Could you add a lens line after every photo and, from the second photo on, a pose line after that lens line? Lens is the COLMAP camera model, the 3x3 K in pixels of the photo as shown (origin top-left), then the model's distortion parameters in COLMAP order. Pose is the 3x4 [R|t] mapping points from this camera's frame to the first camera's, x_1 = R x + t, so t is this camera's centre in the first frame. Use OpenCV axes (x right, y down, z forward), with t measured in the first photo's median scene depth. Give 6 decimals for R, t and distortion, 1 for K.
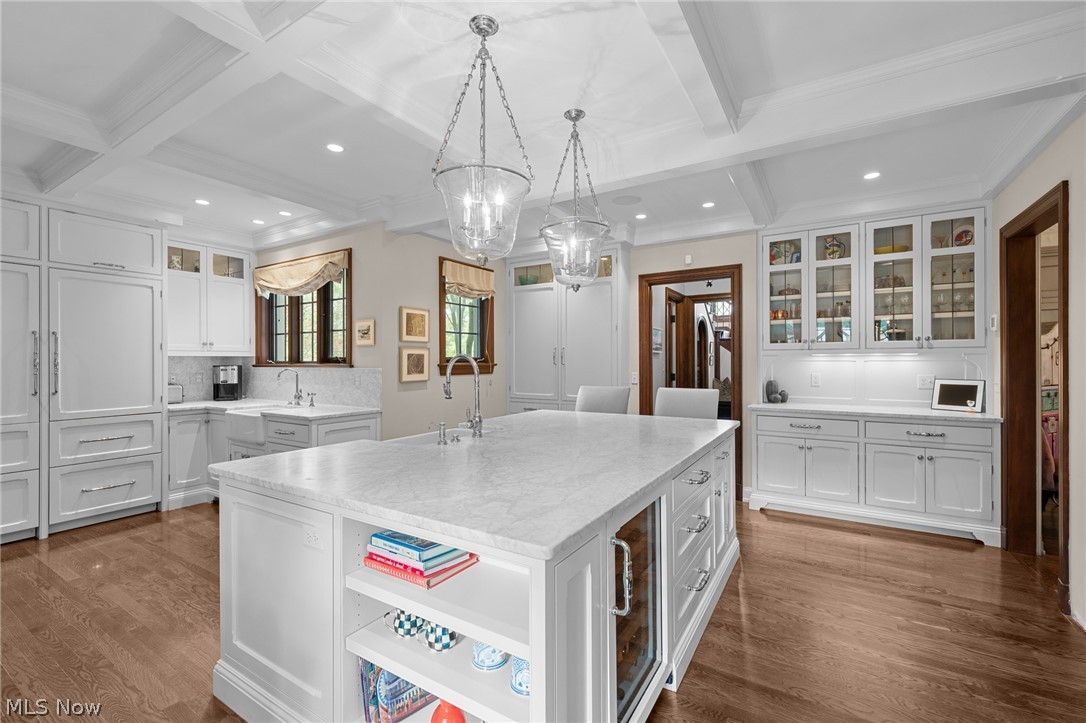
lens RADIAL K [[455.3, 0, 548.3], [0, 455.3, 360.2], [0, 0, 1]] dist [-0.000640, -0.000007]
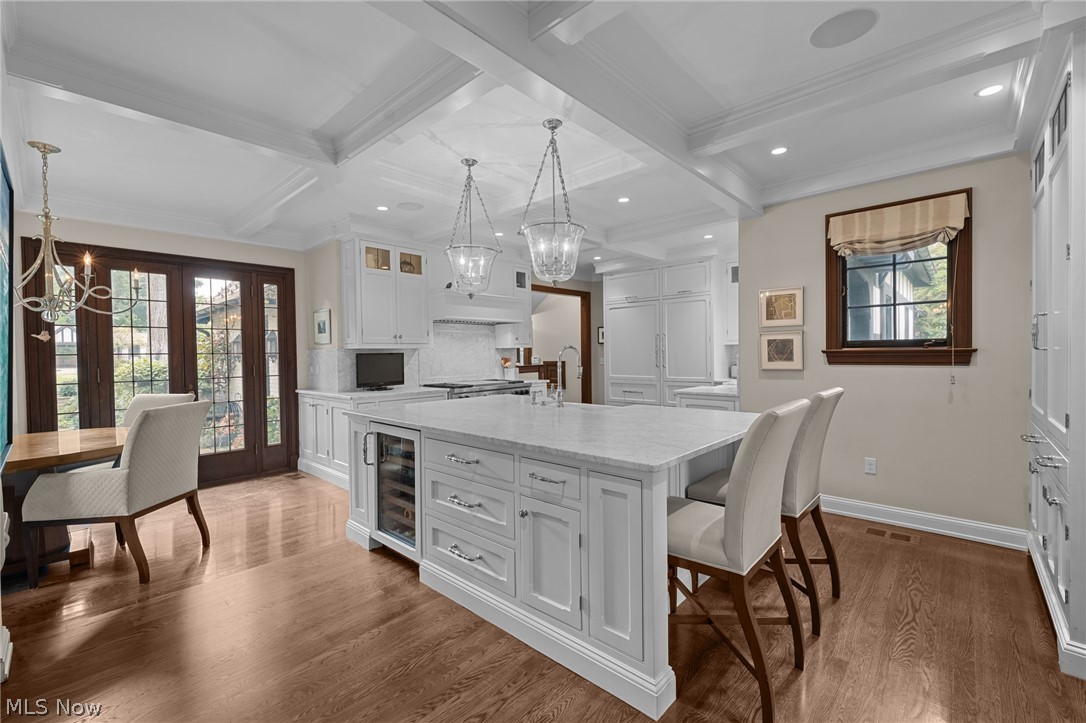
lens RADIAL K [[455.3, 0, 545.9], [0, 455.3, 359.4], [0, 0, 1]] dist [-0.000640, -0.000007]
pose [[-0.191437, 0.019559, -0.981310, 0.678408], [0.014669, 0.999747, 0.017065, 0.004099], [0.981395, -0.011128, -0.191676, 0.706080]]
